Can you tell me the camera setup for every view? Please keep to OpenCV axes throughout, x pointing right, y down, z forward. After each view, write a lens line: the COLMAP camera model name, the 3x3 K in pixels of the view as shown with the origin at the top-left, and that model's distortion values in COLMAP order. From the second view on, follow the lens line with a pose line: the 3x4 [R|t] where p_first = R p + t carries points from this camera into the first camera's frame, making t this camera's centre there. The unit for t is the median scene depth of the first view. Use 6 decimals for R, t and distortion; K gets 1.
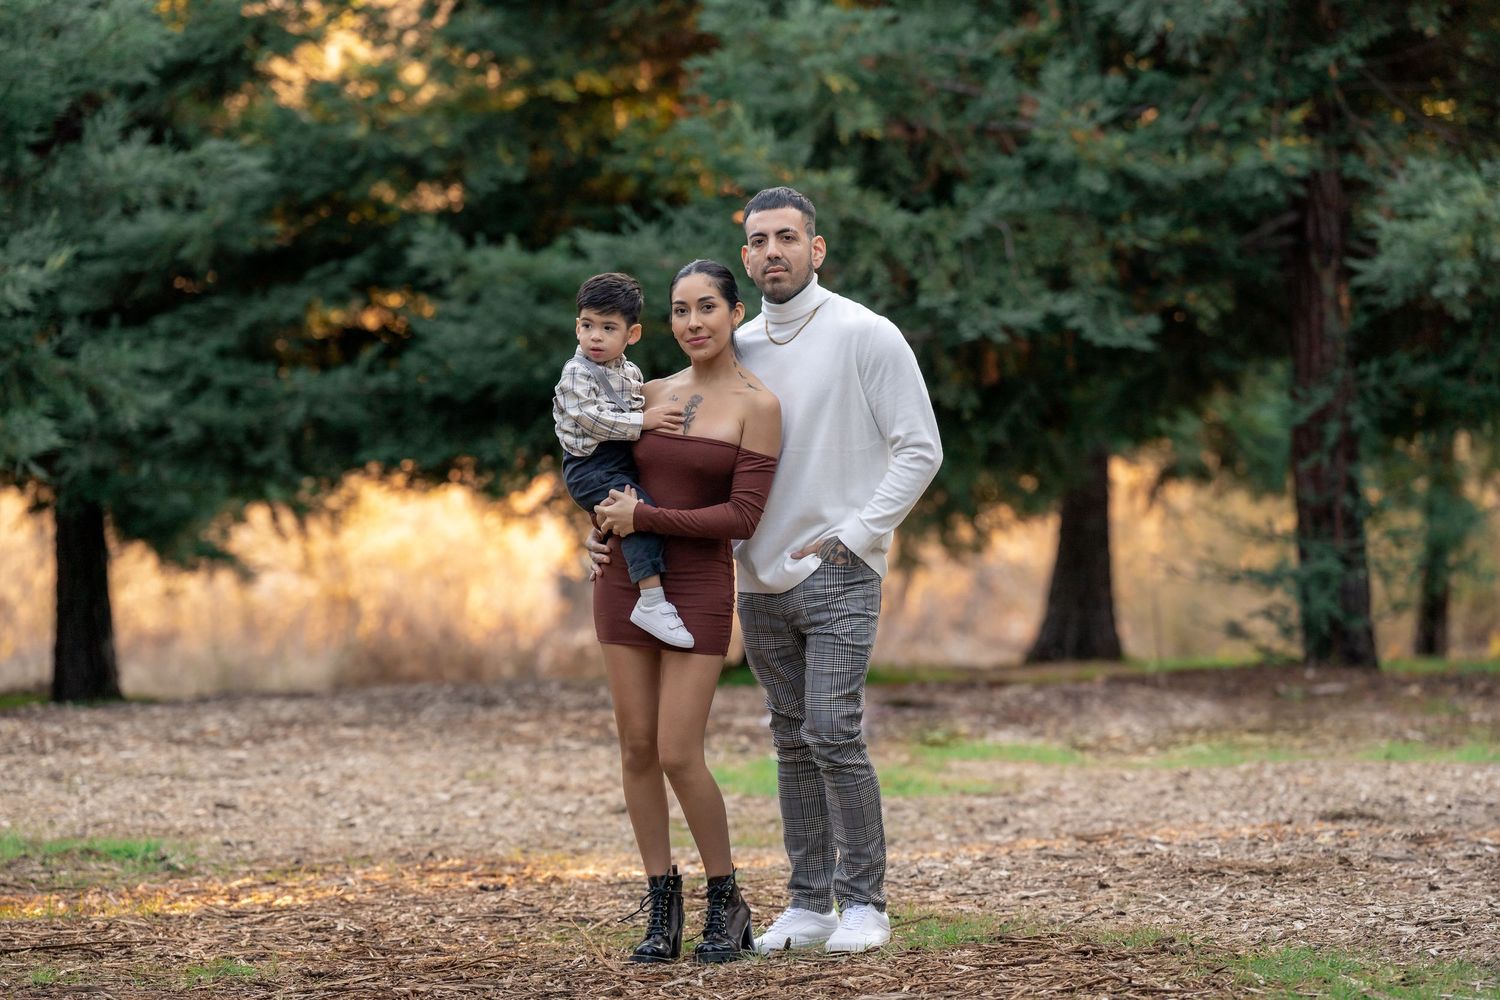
lens RADIAL K [[5829.5, 0, 751.4], [0, 5829.5, 498.4], [0, 0, 1]] dist [1.252246, 0.000000]
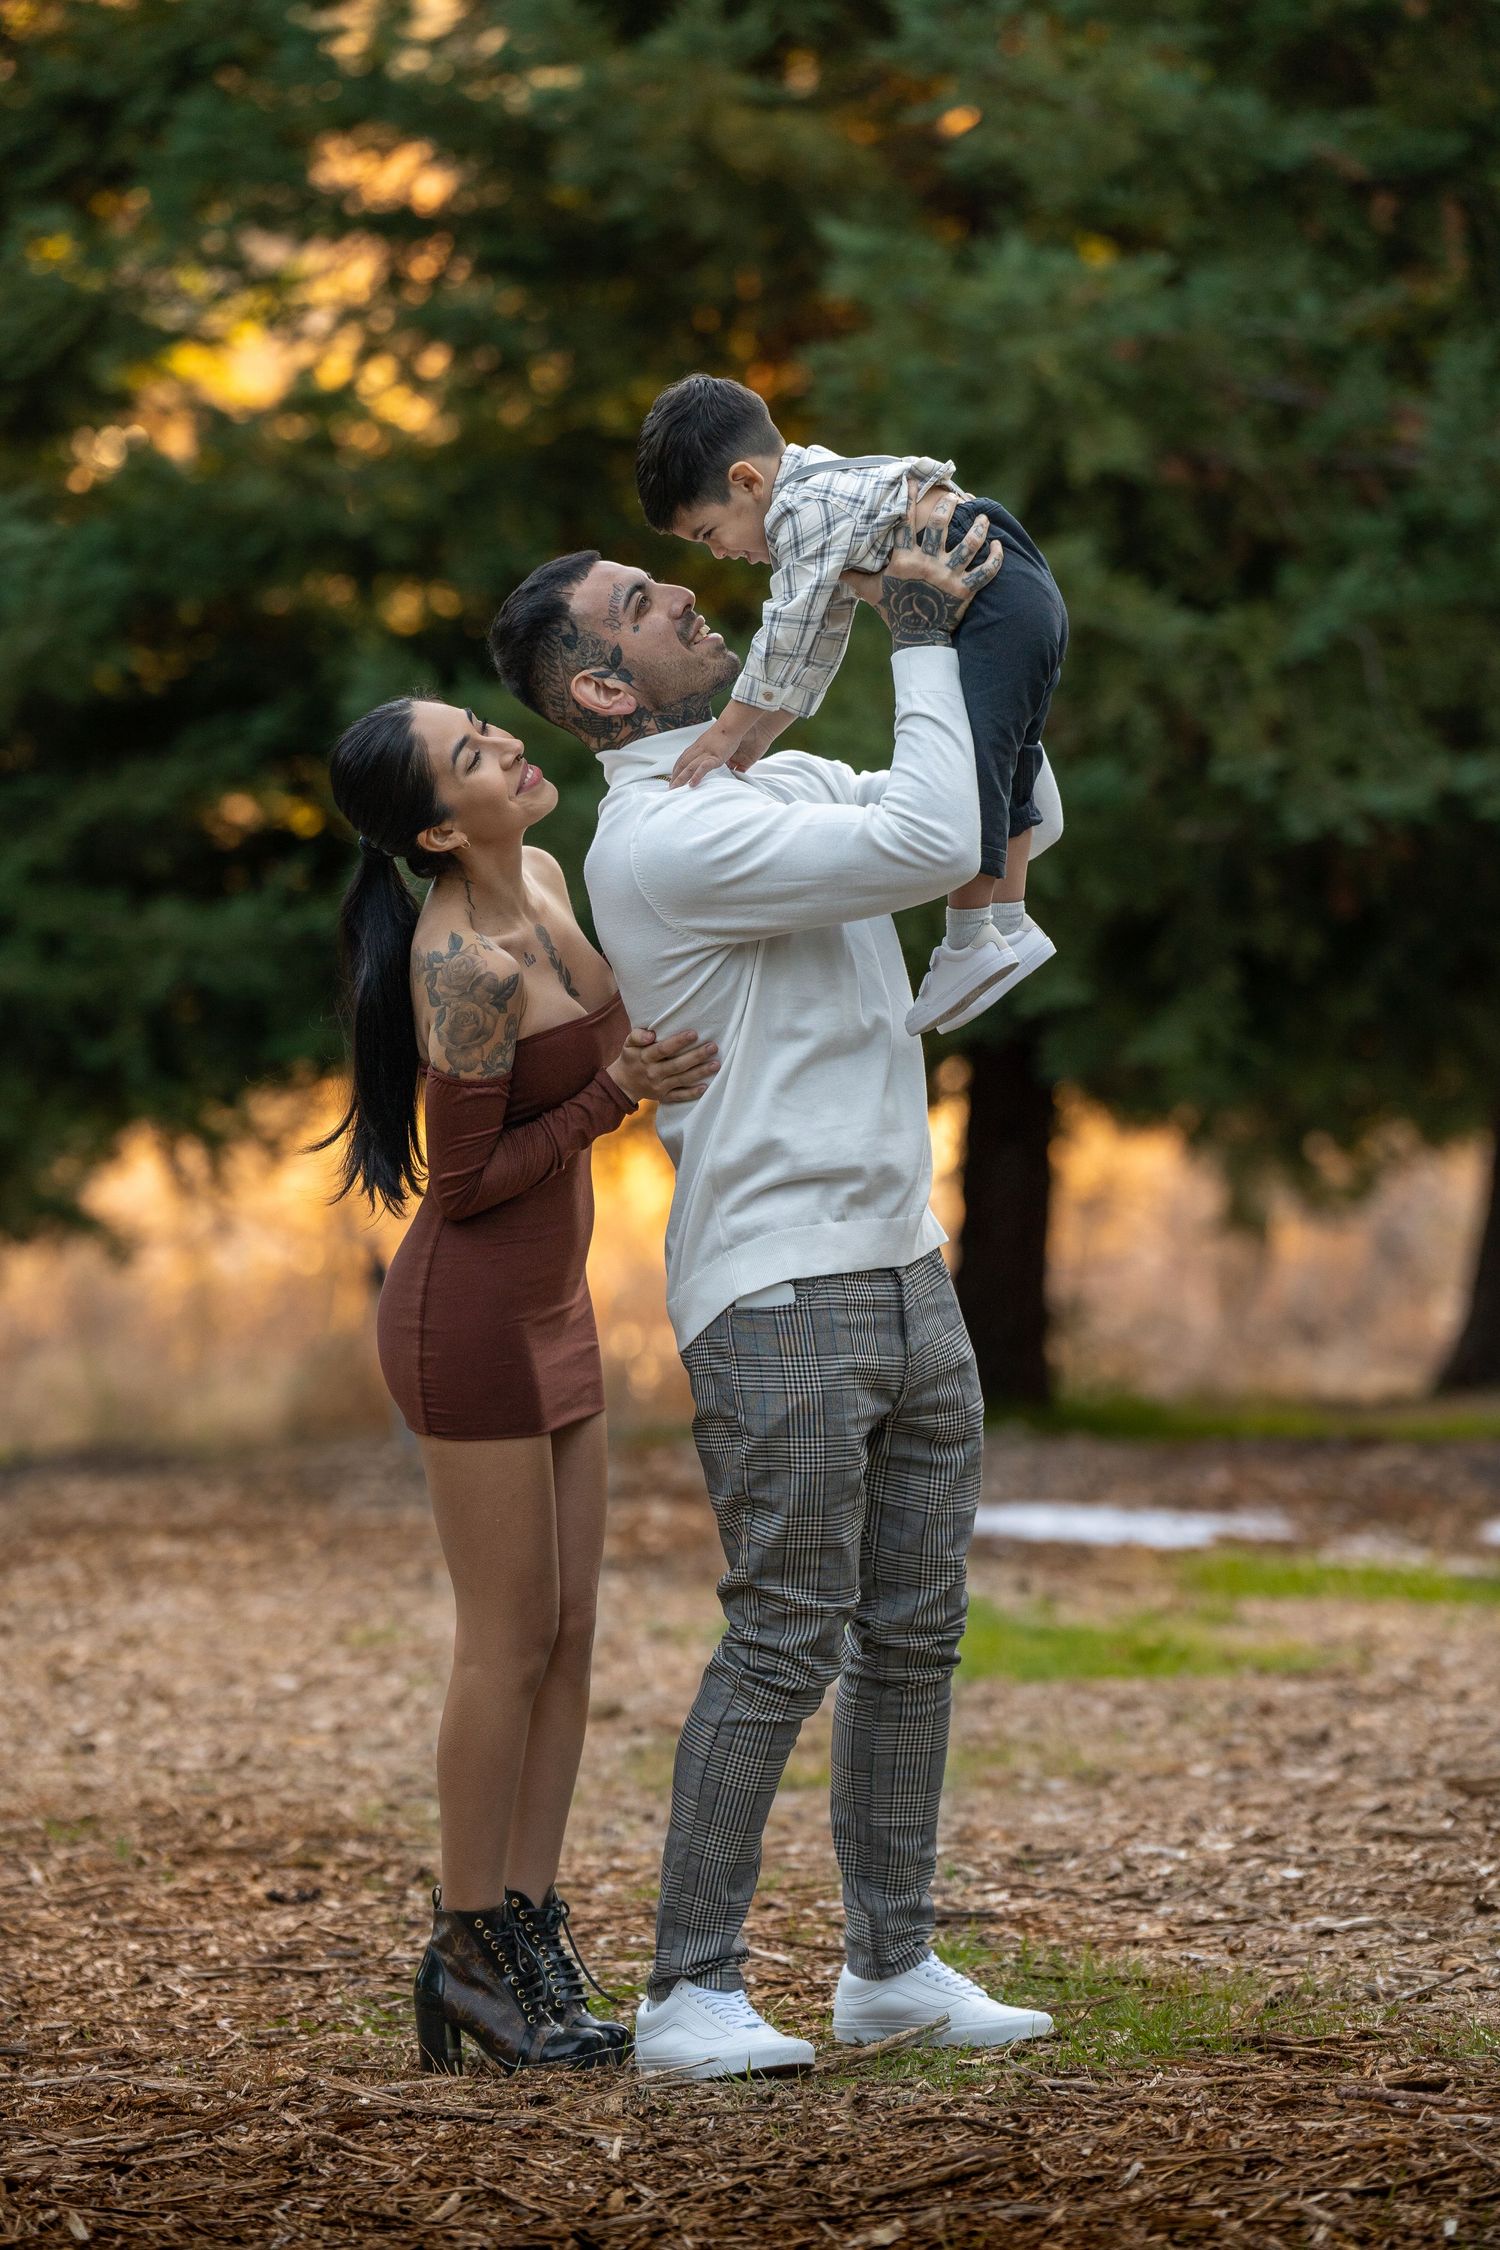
lens RADIAL K [[8981.8, 0, 748.0], [0, 8981.8, 1132.2], [0, 0, 1]] dist [1.169745, 0.000000]
pose [[0.999407, -0.004958, -0.034075, 0.013602], [0.005047, 0.999984, 0.002526, -0.001202], [0.034062, -0.002696, 0.999416, 0.127646]]
